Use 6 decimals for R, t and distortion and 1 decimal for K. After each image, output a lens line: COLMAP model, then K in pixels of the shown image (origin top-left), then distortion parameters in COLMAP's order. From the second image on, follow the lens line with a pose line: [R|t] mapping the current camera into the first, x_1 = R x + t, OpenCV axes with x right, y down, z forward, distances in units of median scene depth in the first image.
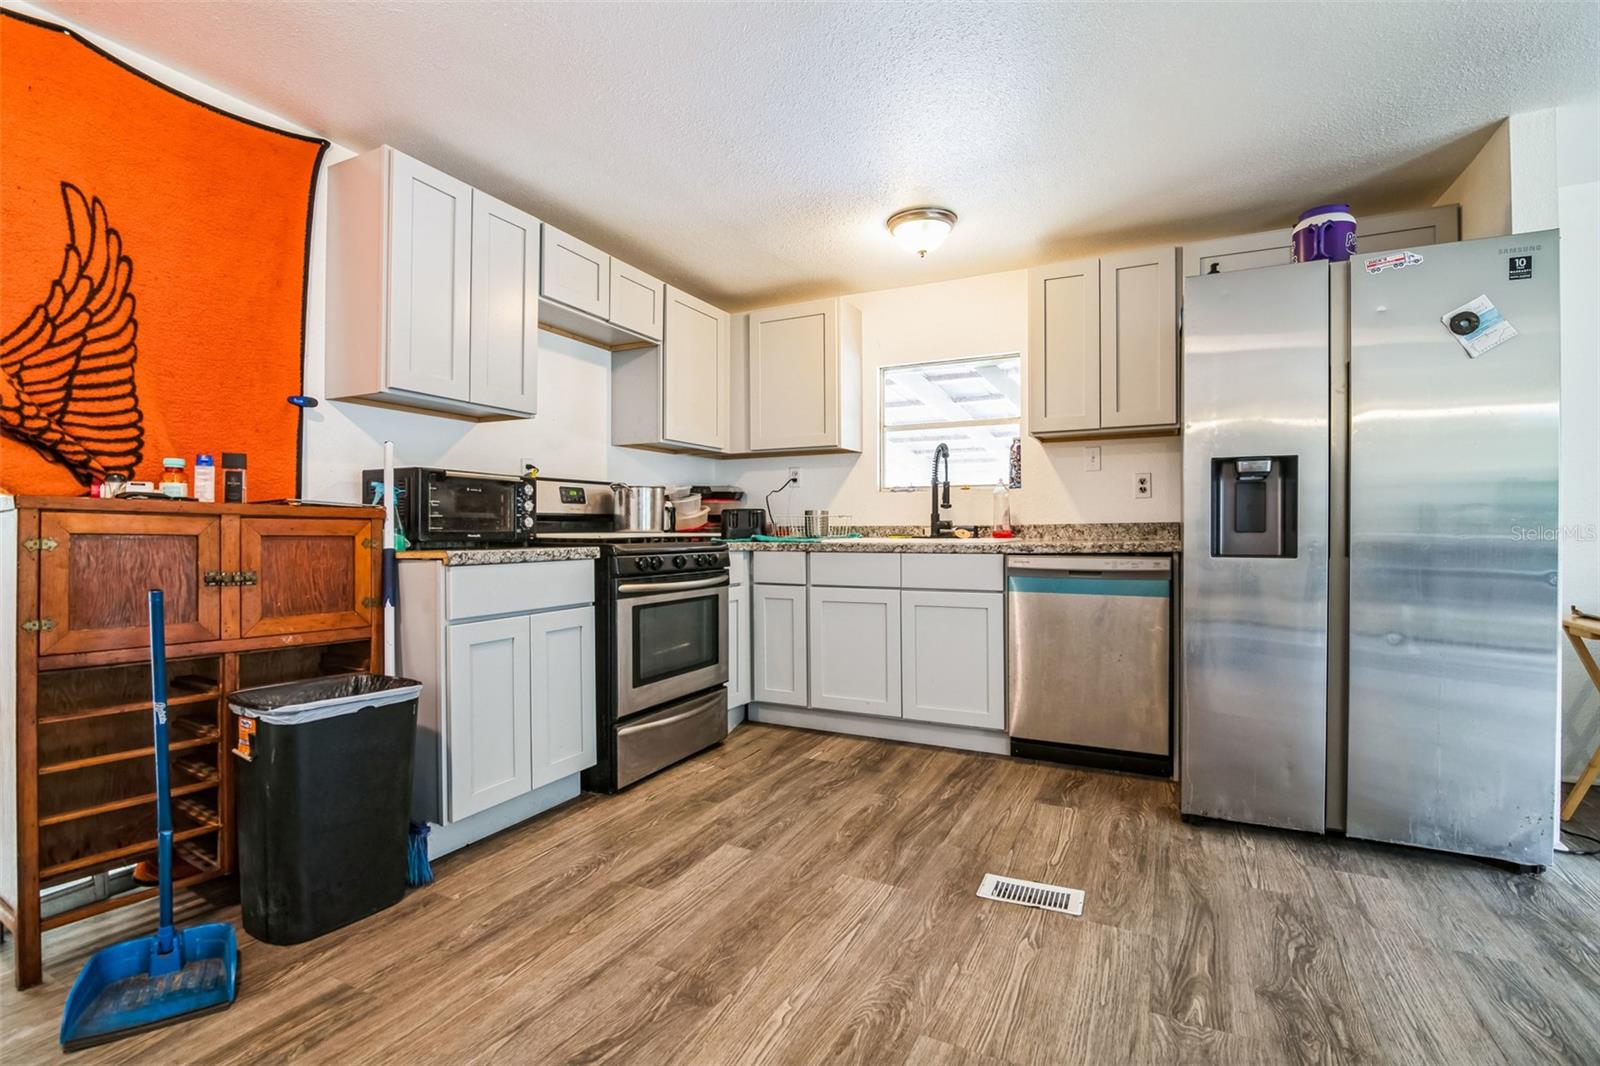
lens RADIAL K [[710.0, 0, 800.6], [0, 710.0, 525.5], [0, 0, 1]] dist [-0.022736, 0.002284]
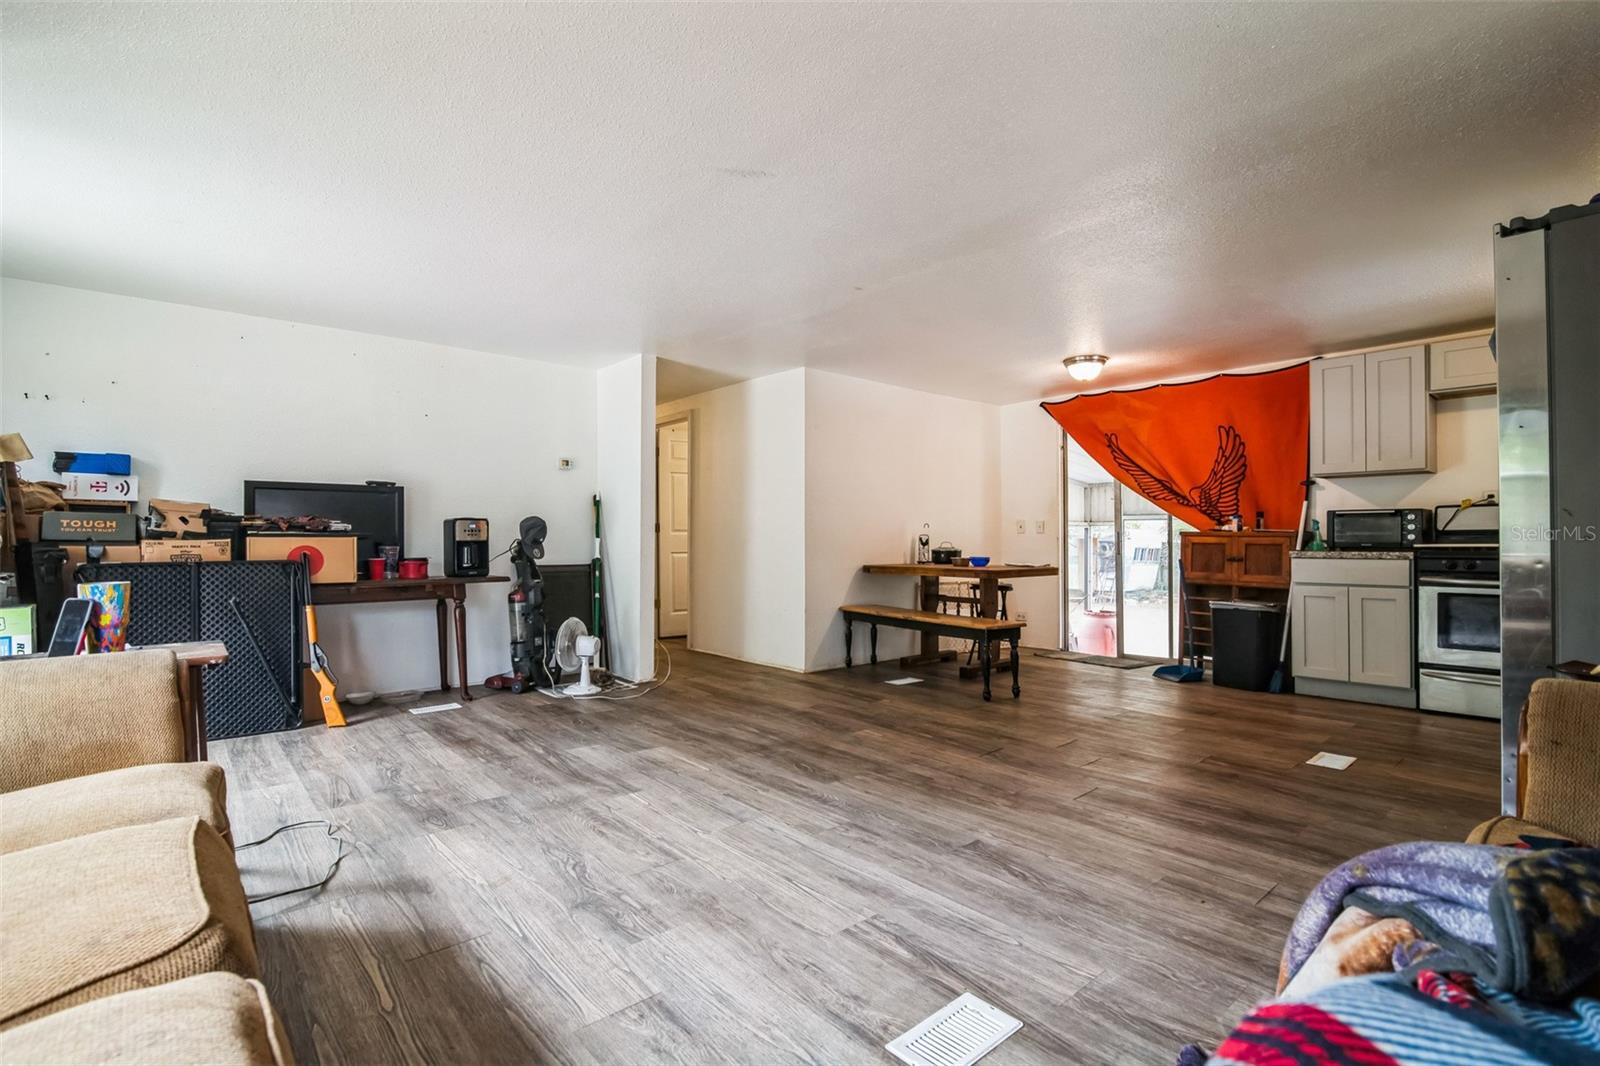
lens RADIAL K [[710.0, 0, 804.0], [0, 710.0, 539.1], [0, 0, 1]] dist [-0.022736, 0.002284]
pose [[-0.396123, -0.008217, -0.918161, 1.898481], [0.000907, 0.999956, -0.009340, 0.016496], [0.918197, -0.004532, -0.396098, 0.425069]]
